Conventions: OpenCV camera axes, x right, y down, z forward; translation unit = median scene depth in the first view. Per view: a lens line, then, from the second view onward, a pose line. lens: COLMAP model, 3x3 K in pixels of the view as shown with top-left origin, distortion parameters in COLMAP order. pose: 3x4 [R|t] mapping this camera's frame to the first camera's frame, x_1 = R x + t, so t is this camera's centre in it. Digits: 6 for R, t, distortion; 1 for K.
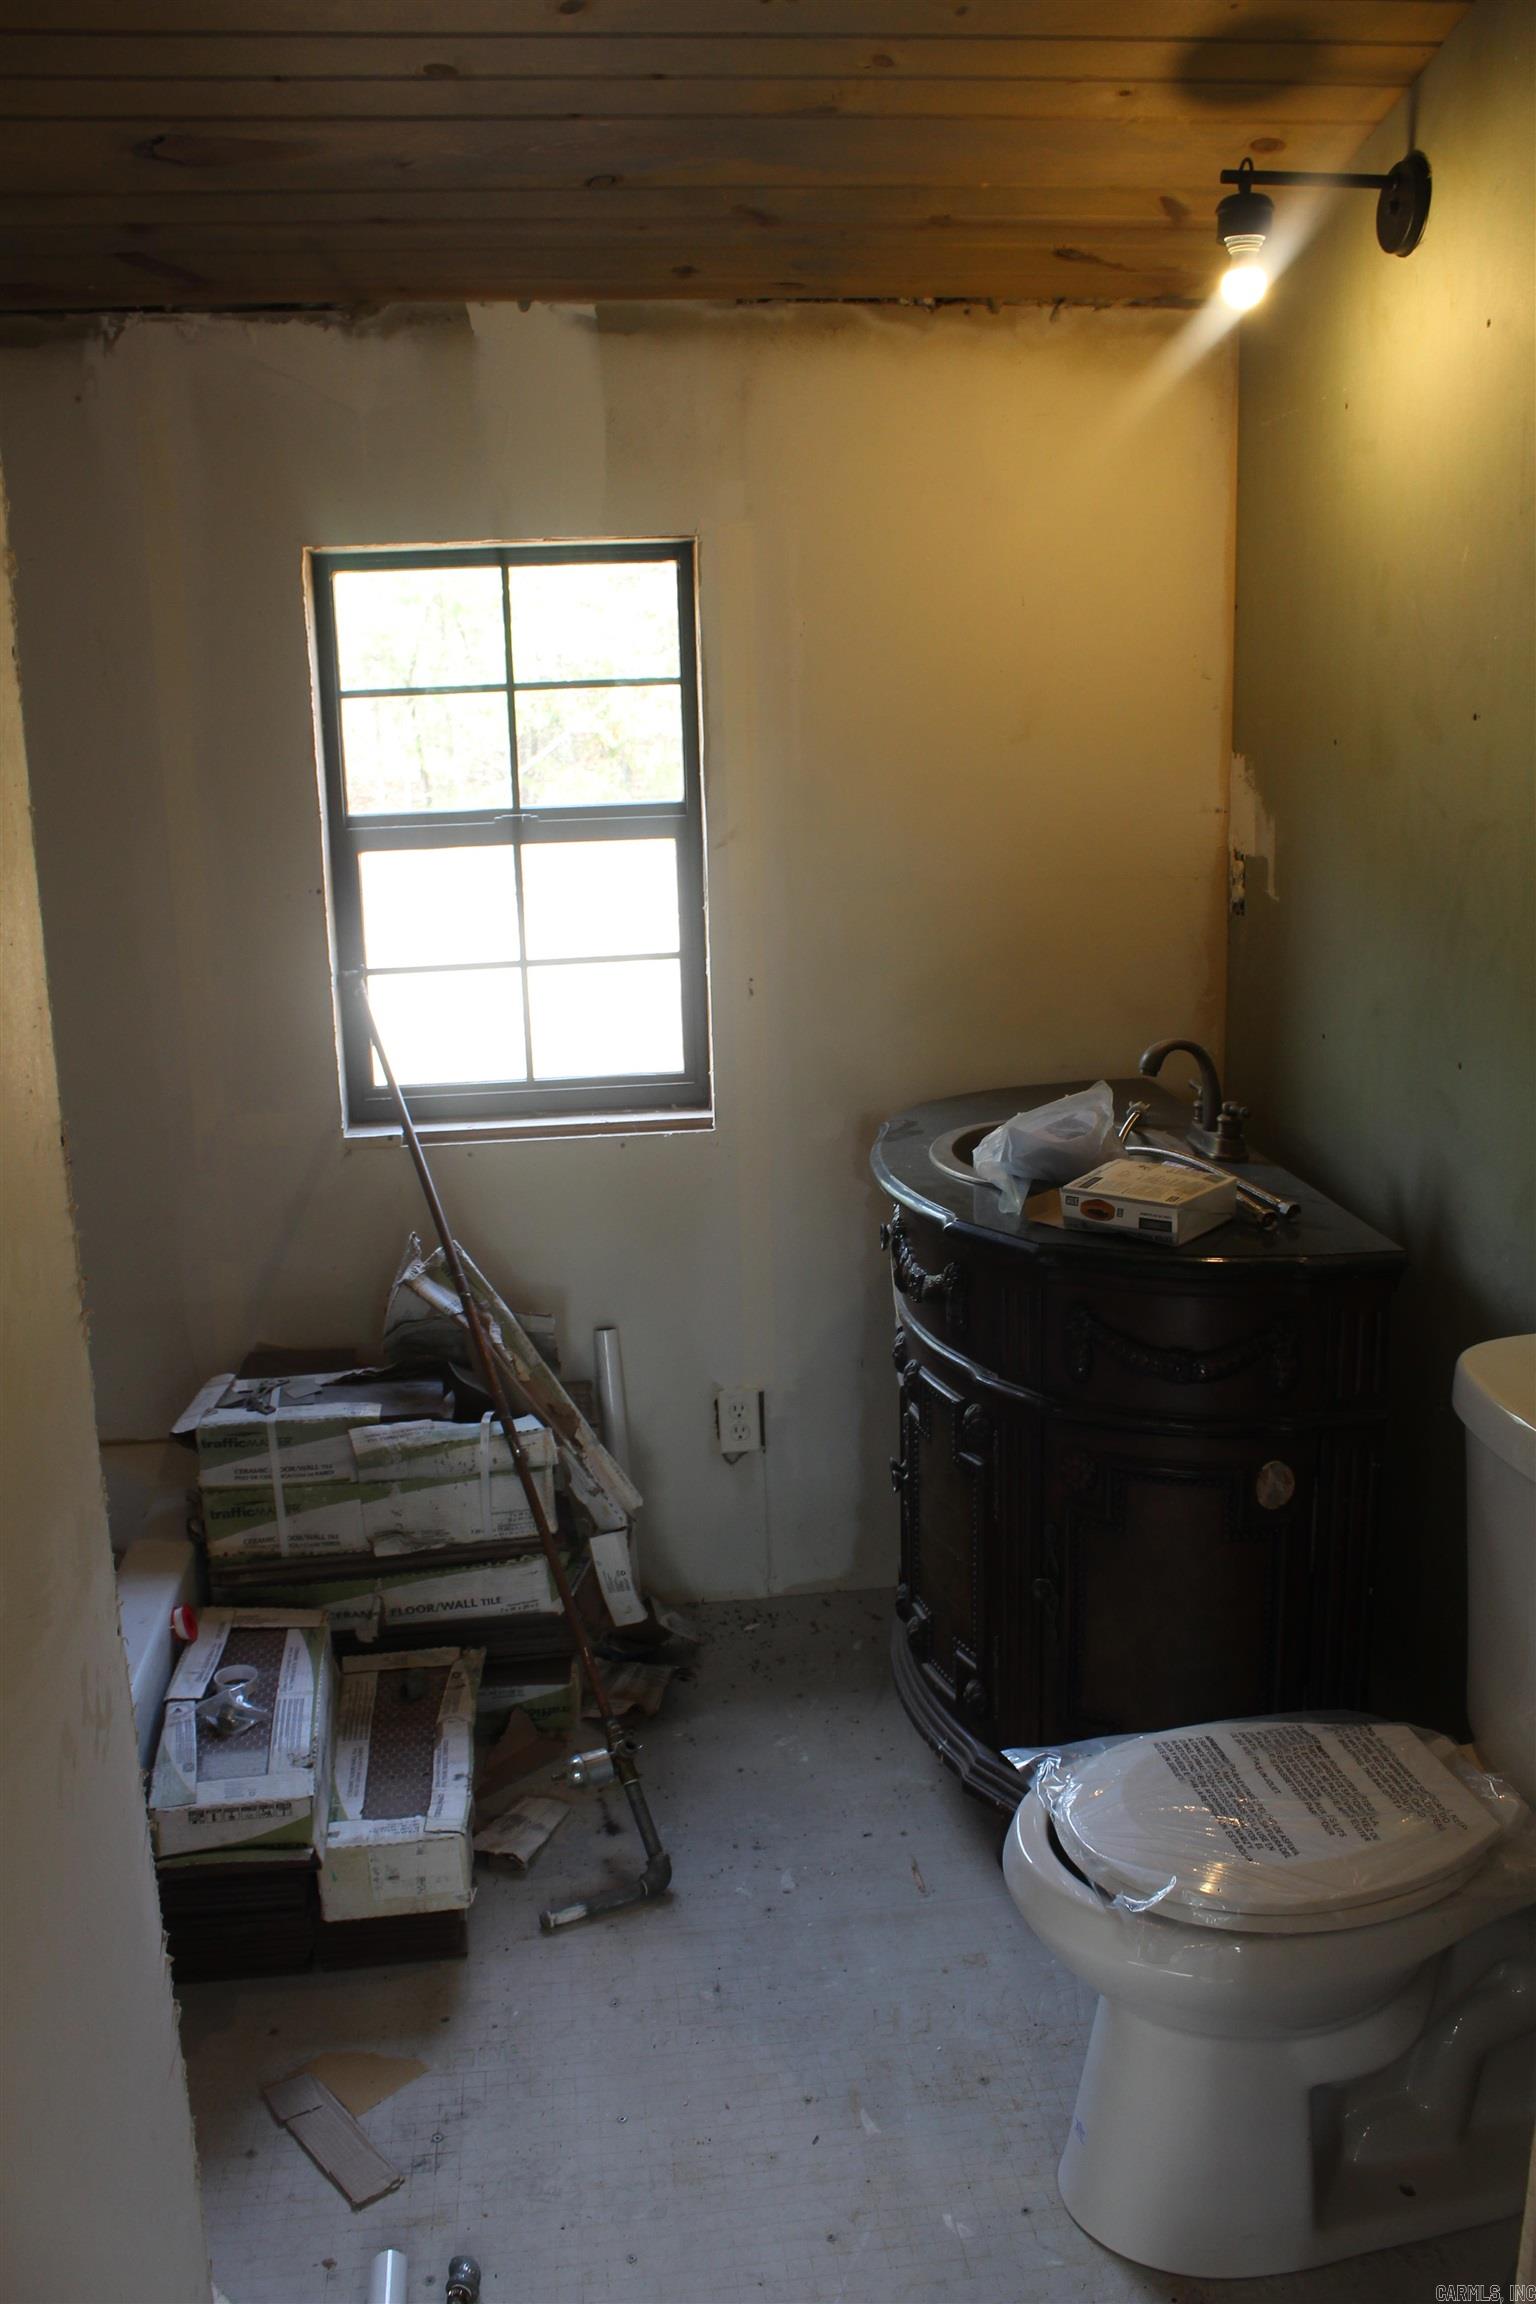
lens RADIAL K [[1893.0, 0, 762.9], [0, 1893.0, 1176.8], [0, 0, 1]] dist [-0.182226, 0.134499]
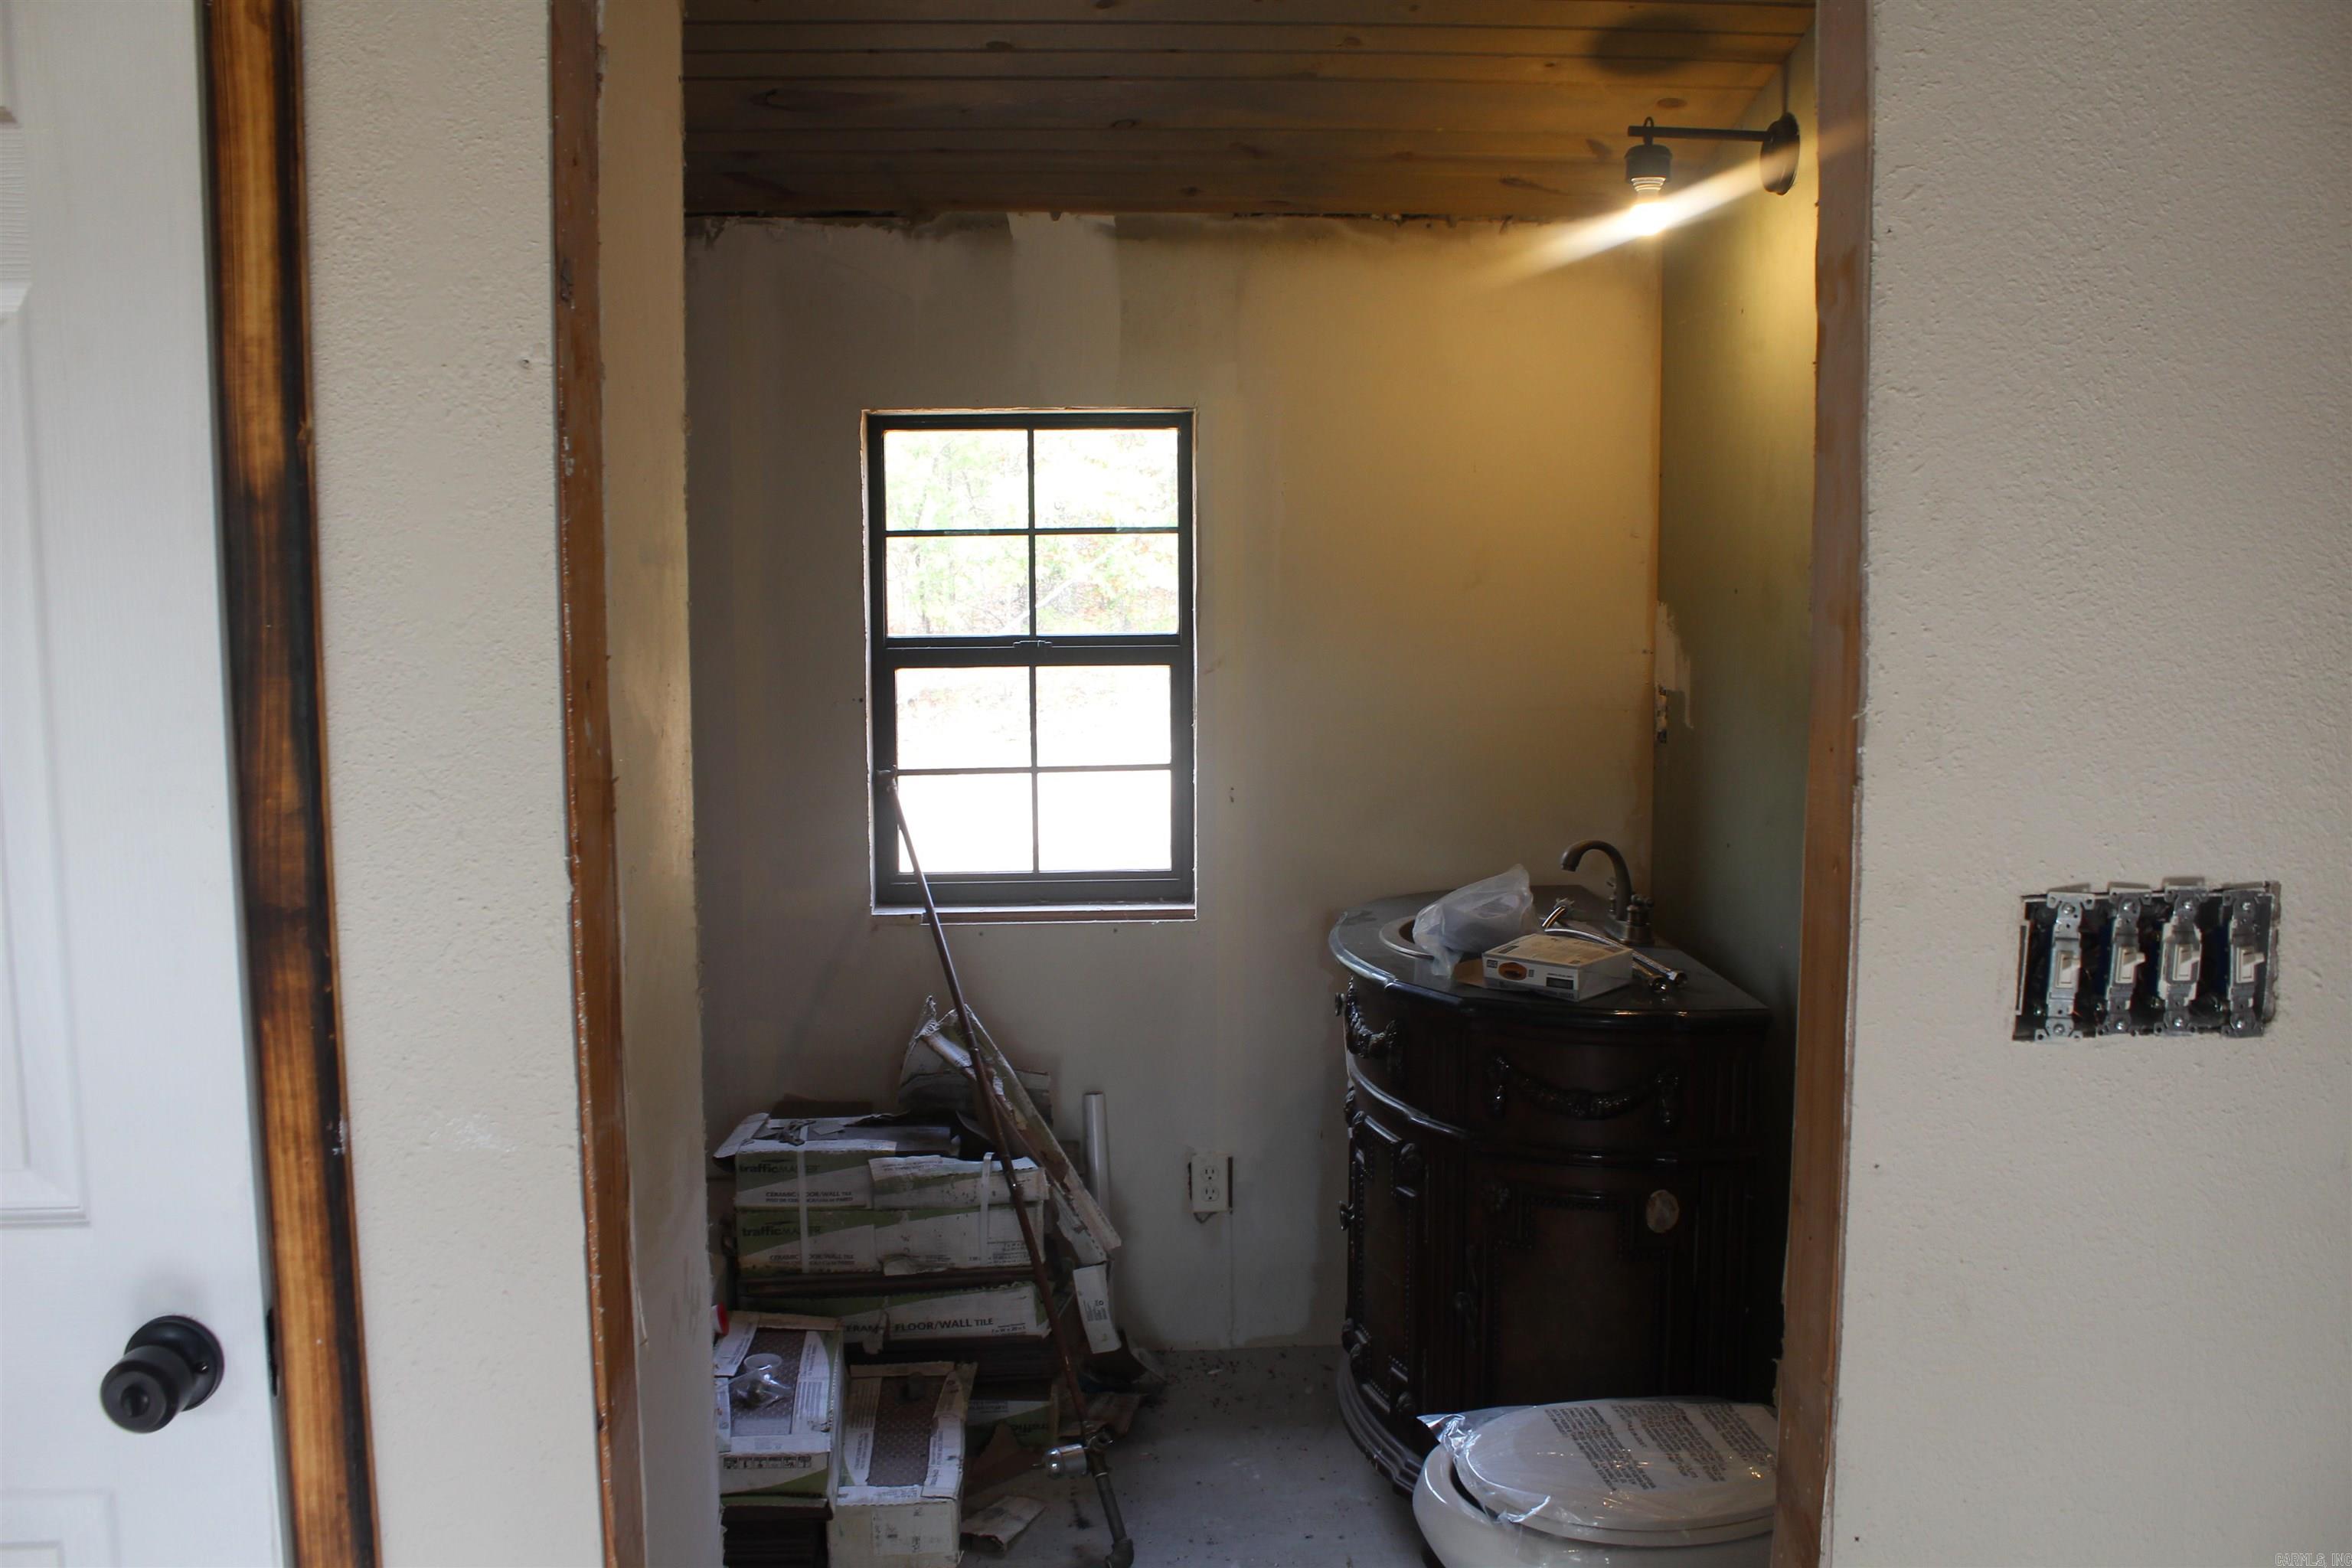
lens RADIAL K [[2003.8, 0, 1132.4], [0, 2003.8, 781.3], [0, 0, 1]] dist [-0.255201, 0.158118]
pose [[0.997568, 0.027031, -0.064252, 0.012378], [-0.035629, 0.989972, -0.136698, 0.064997], [0.059913, 0.138654, 0.988527, -0.223900]]
